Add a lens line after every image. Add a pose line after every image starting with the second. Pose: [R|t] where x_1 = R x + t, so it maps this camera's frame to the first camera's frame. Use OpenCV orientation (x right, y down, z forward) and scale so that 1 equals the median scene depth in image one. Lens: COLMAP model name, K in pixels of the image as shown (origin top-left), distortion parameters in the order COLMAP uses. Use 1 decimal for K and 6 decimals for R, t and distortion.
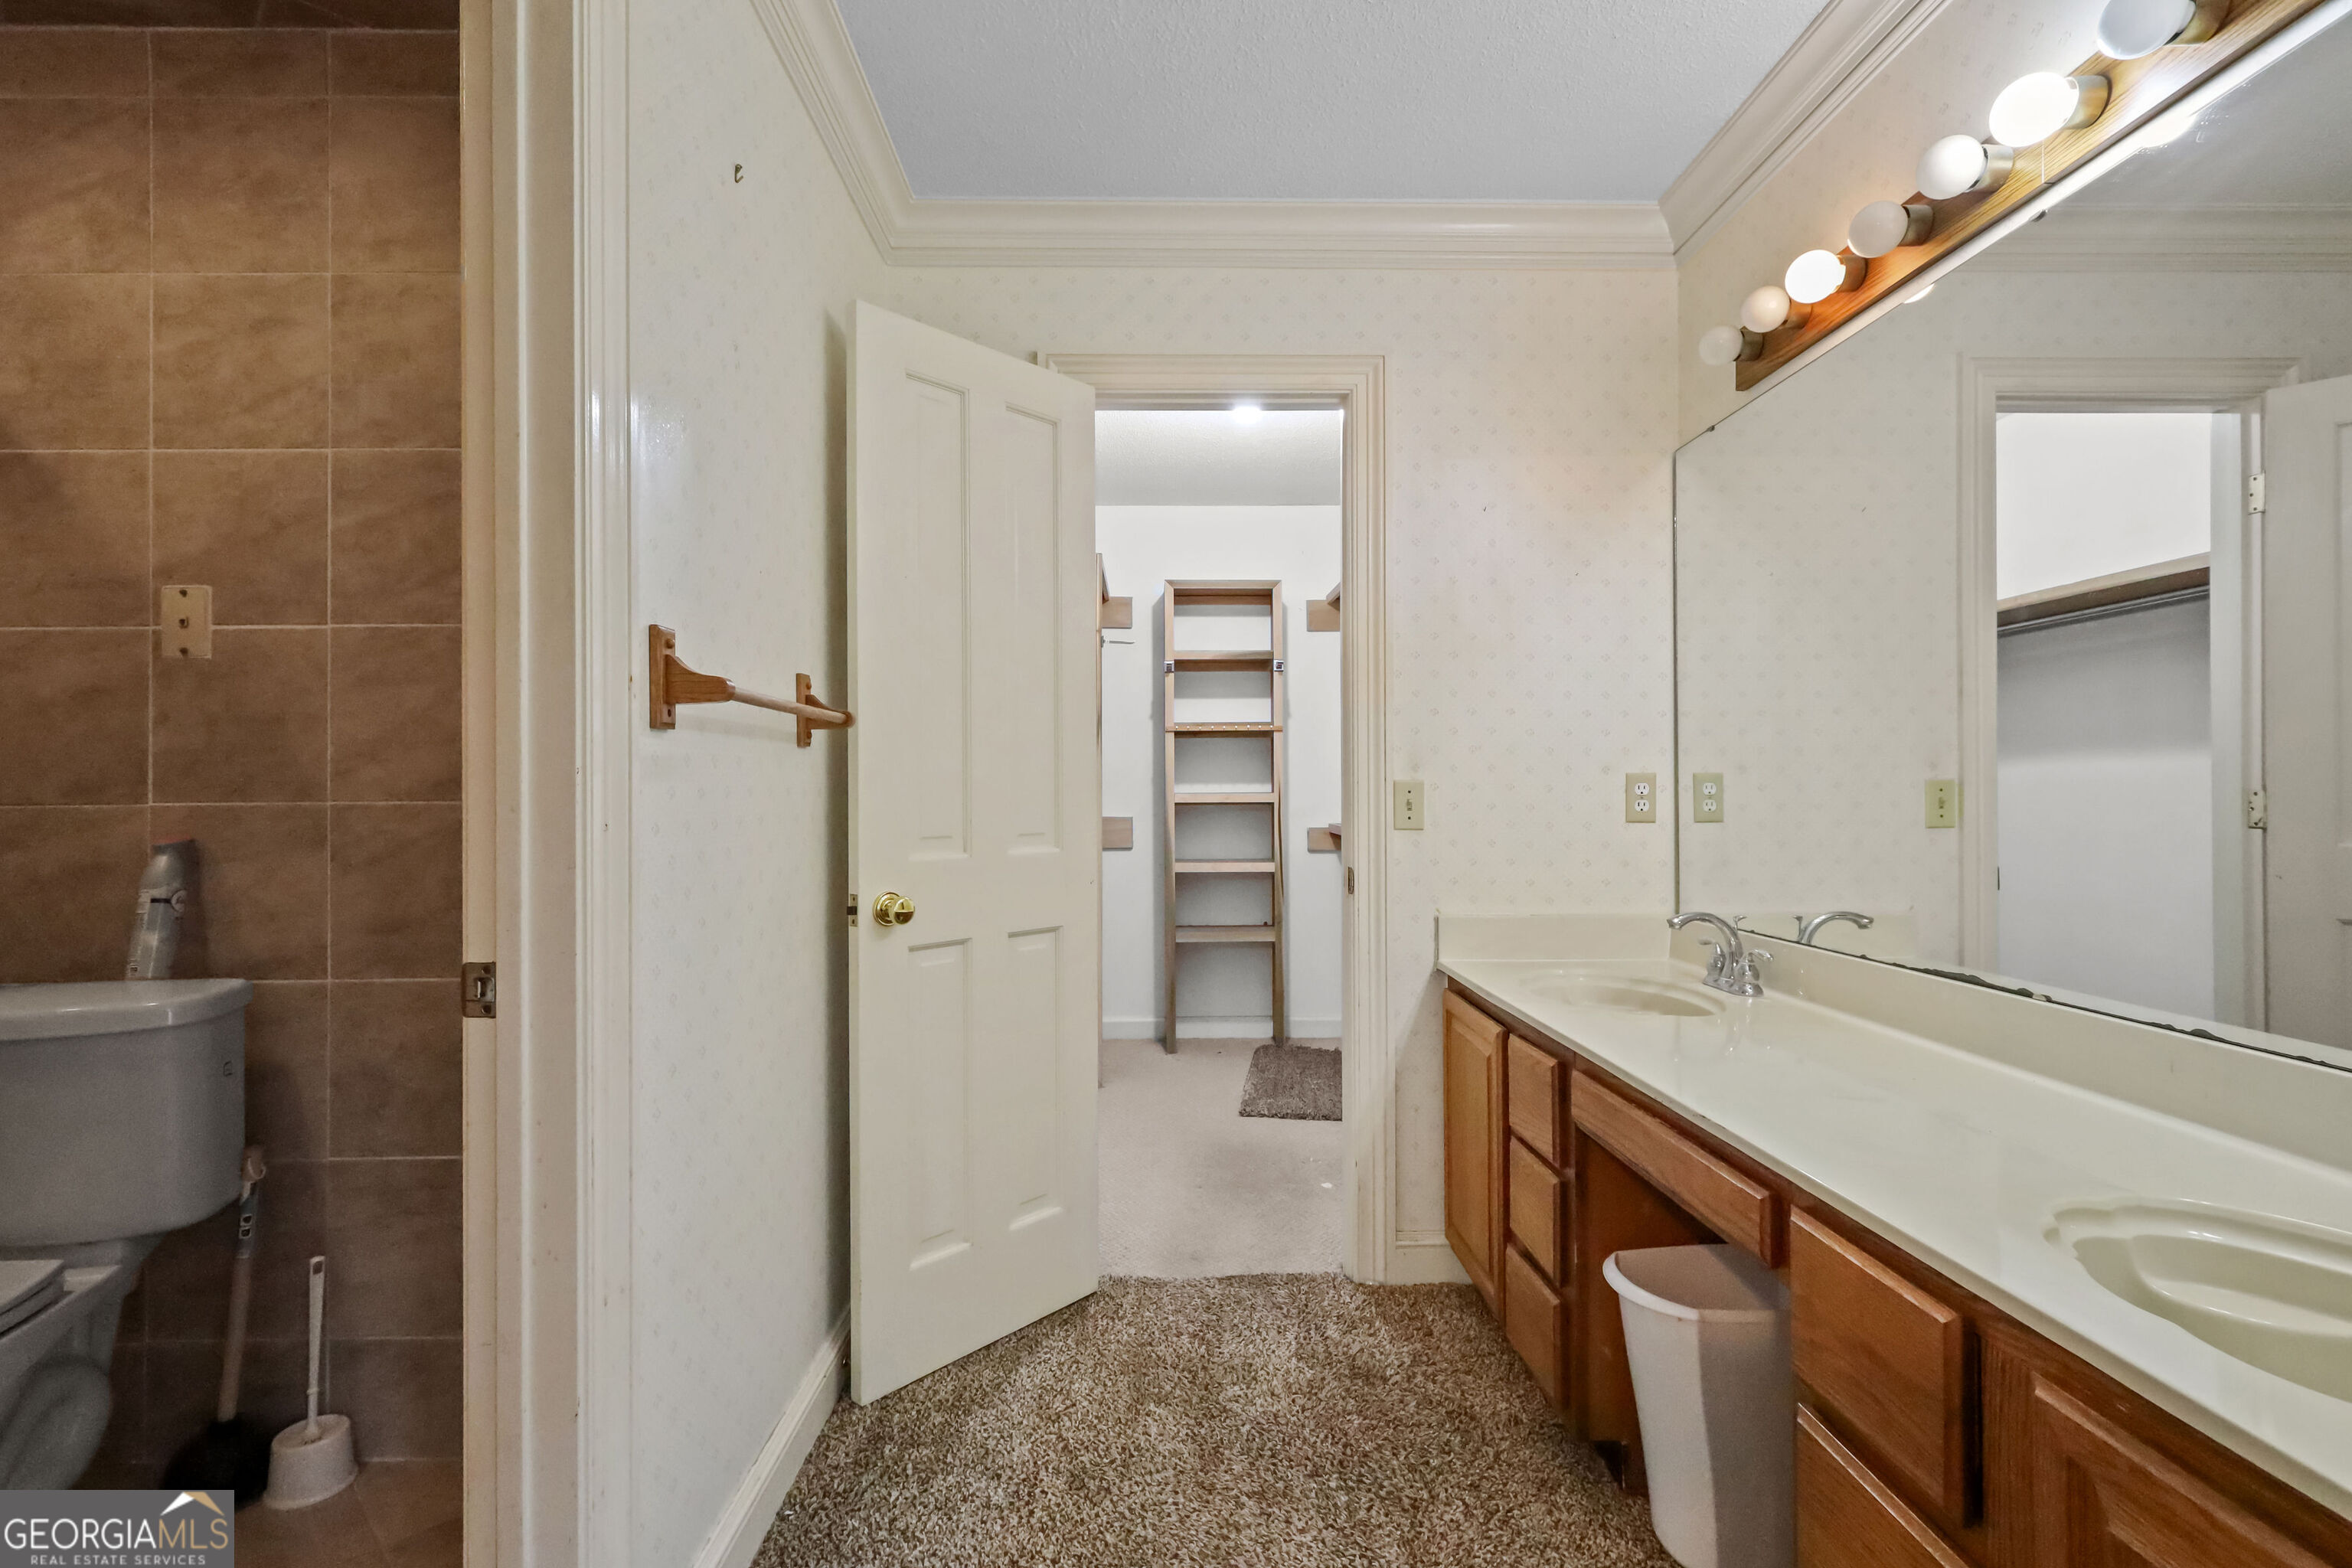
lens RADIAL K [[1100.9, 0, 1172.7], [0, 1100.9, 784.1], [0, 0, 1]] dist [-0.000962, 0.002322]
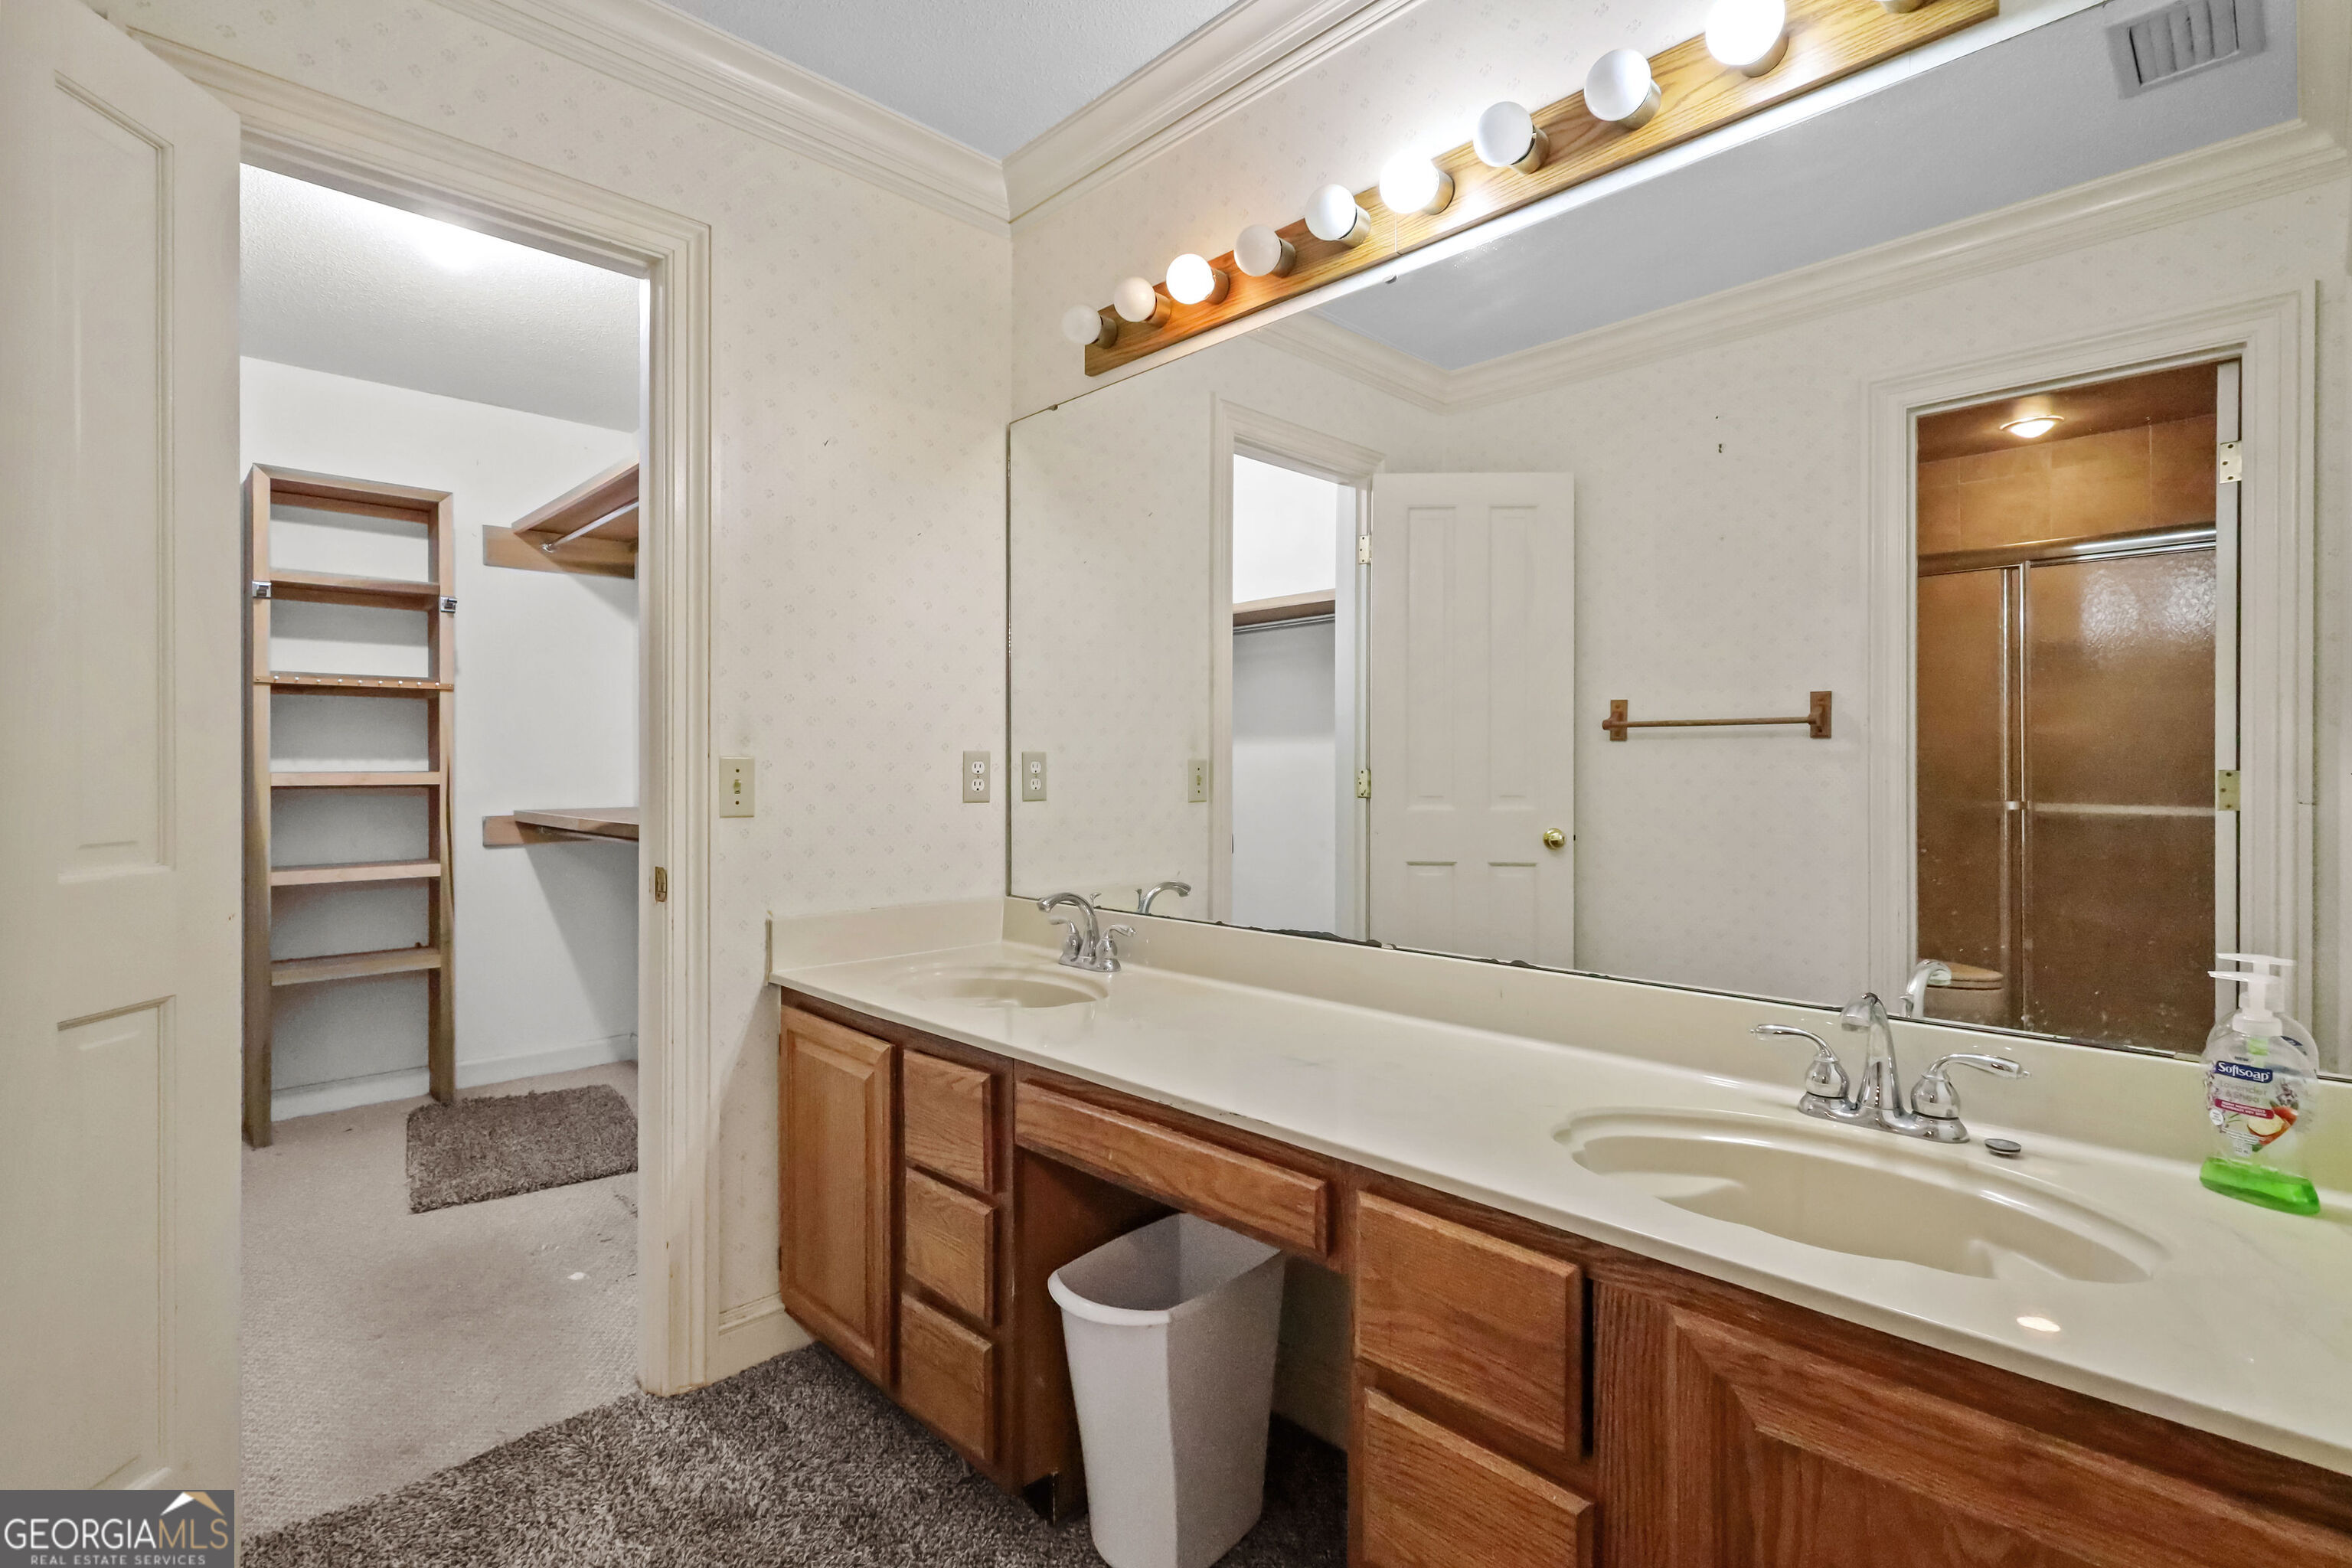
lens RADIAL K [[1100.9, 0, 1176.5], [0, 1100.9, 766.1], [0, 0, 1]] dist [-0.000962, 0.002322]
pose [[0.728693, 0.002838, 0.684835, -0.126680], [-0.005083, 0.999986, 0.001264, 0.001162], [-0.684822, -0.004402, 0.728697, 0.214716]]
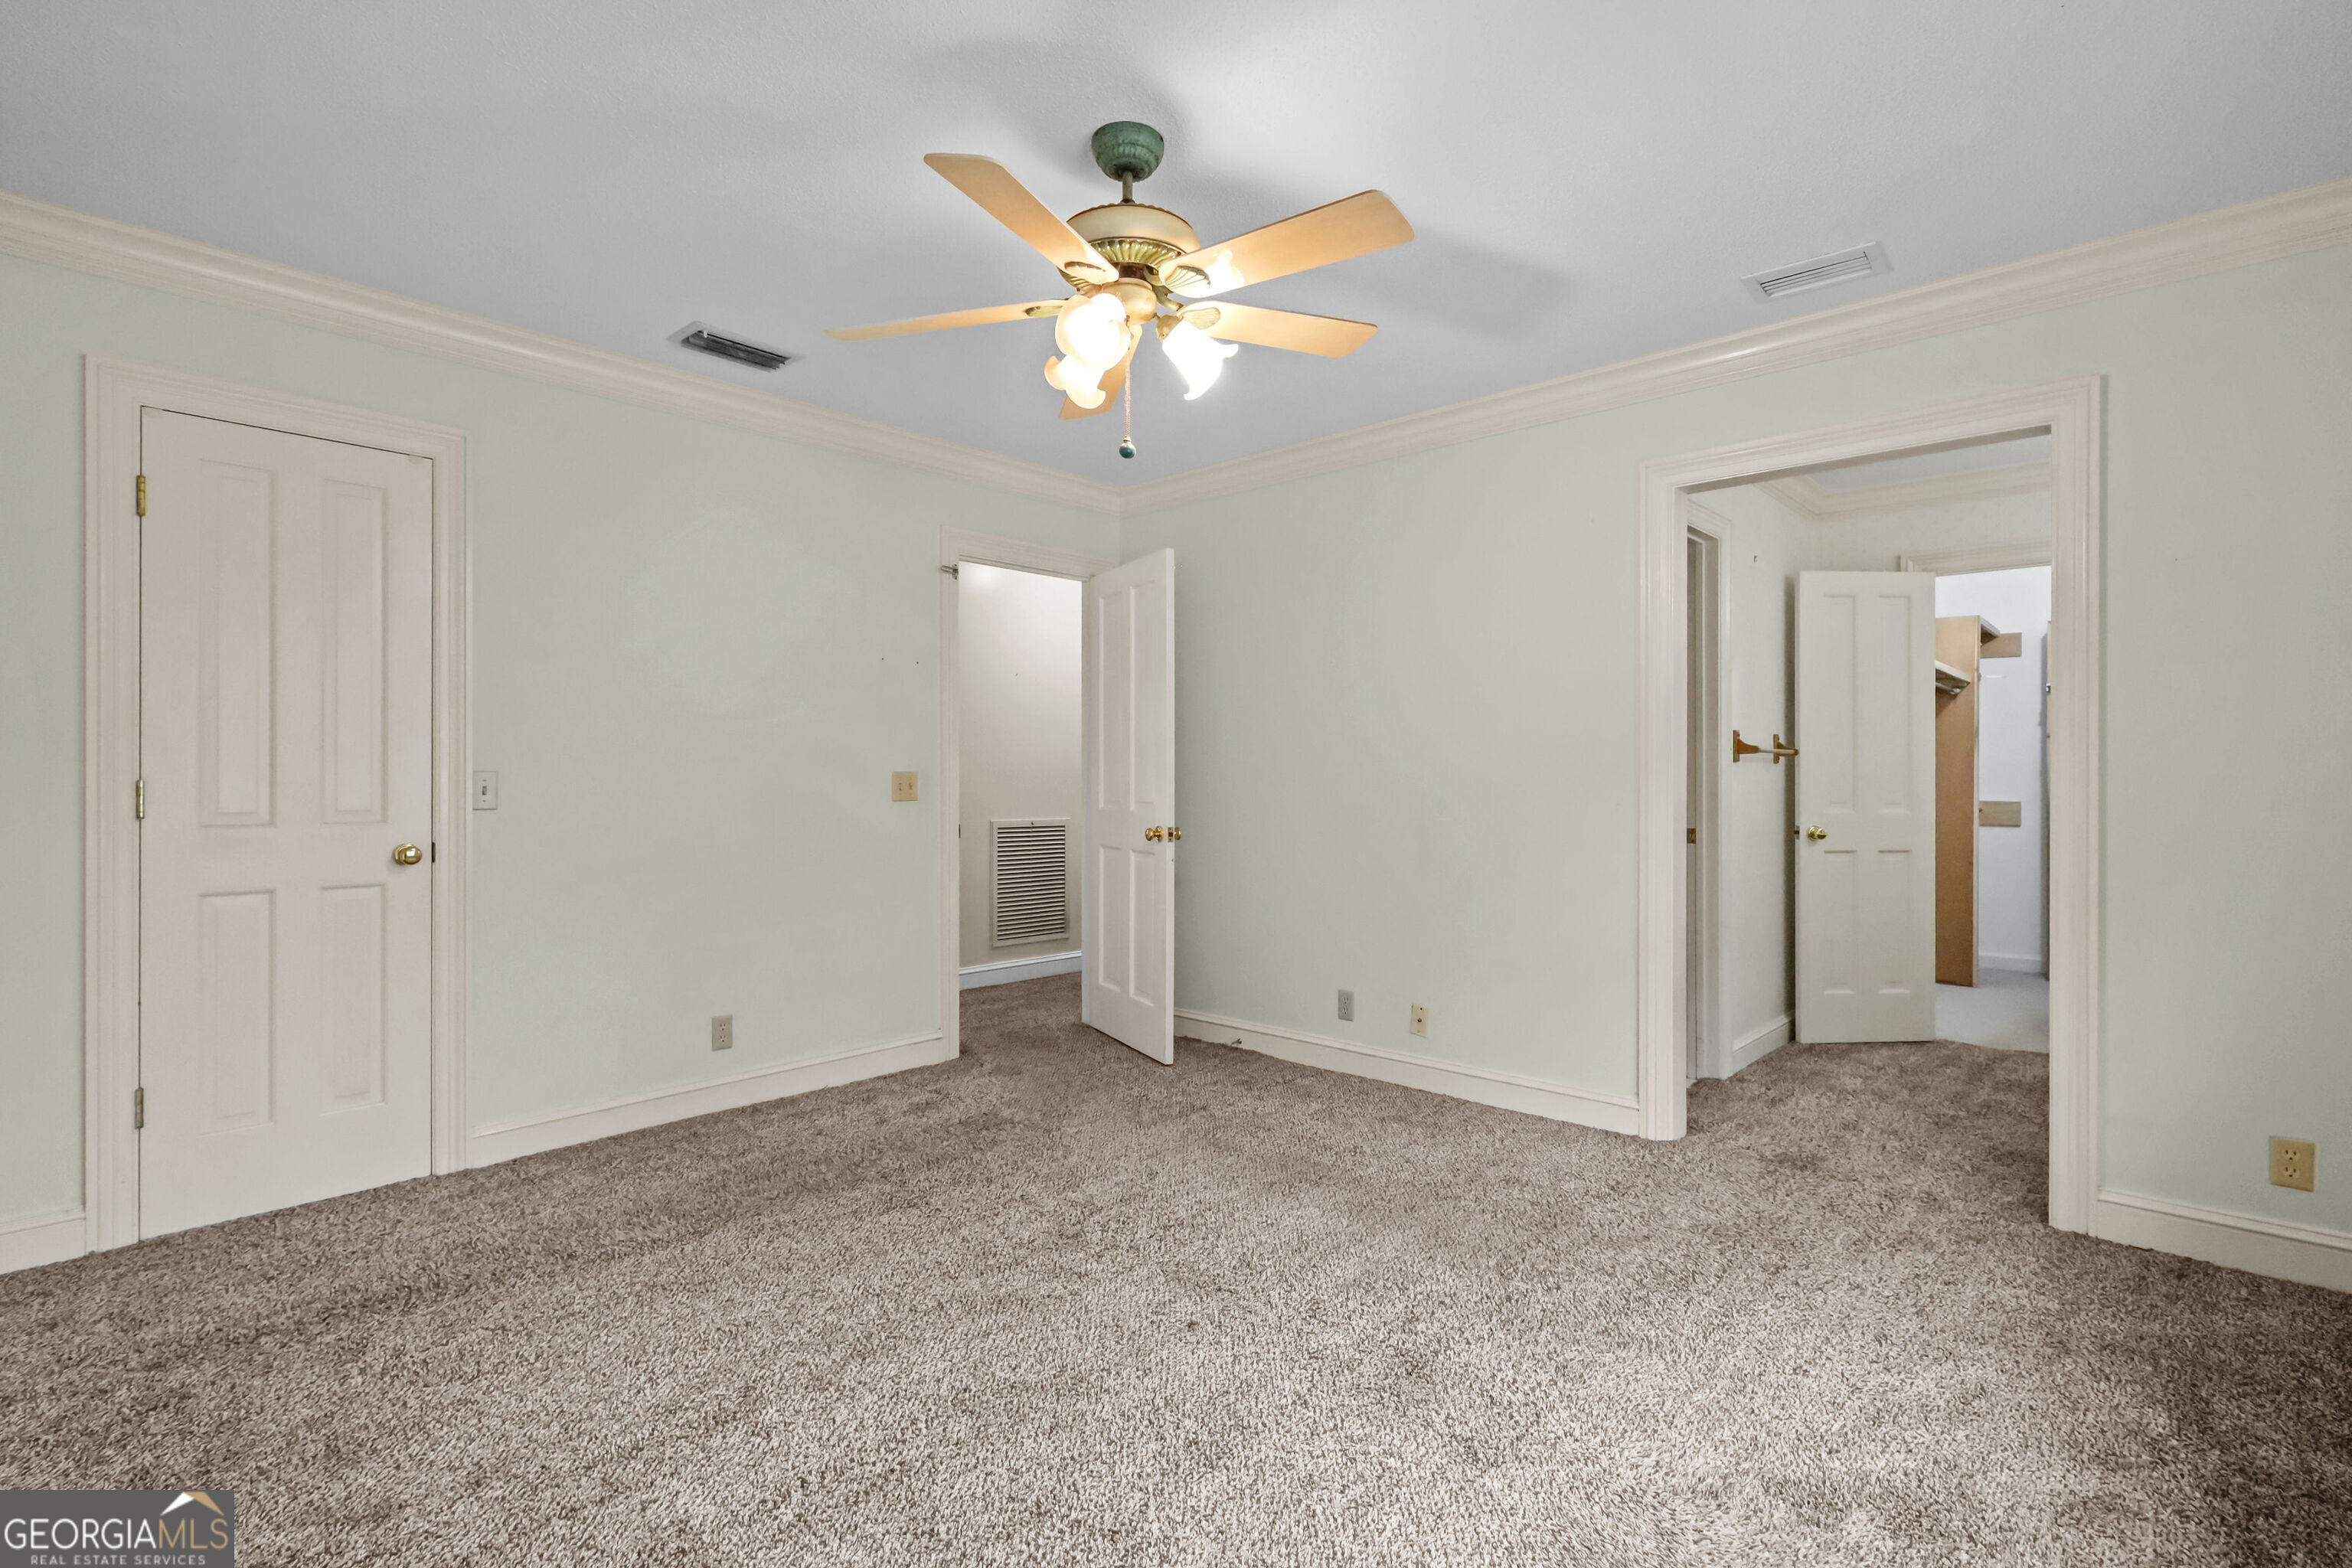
lens RADIAL K [[1100.9, 0, 1179.3], [0, 1100.9, 780.1], [0, 0, 1]] dist [-0.000962, 0.002322]
pose [[0.717953, 0.007083, -0.696056, 0.375733], [-0.000380, 0.999952, 0.009785, -0.018792], [0.696092, -0.006761, 0.717921, -1.517928]]
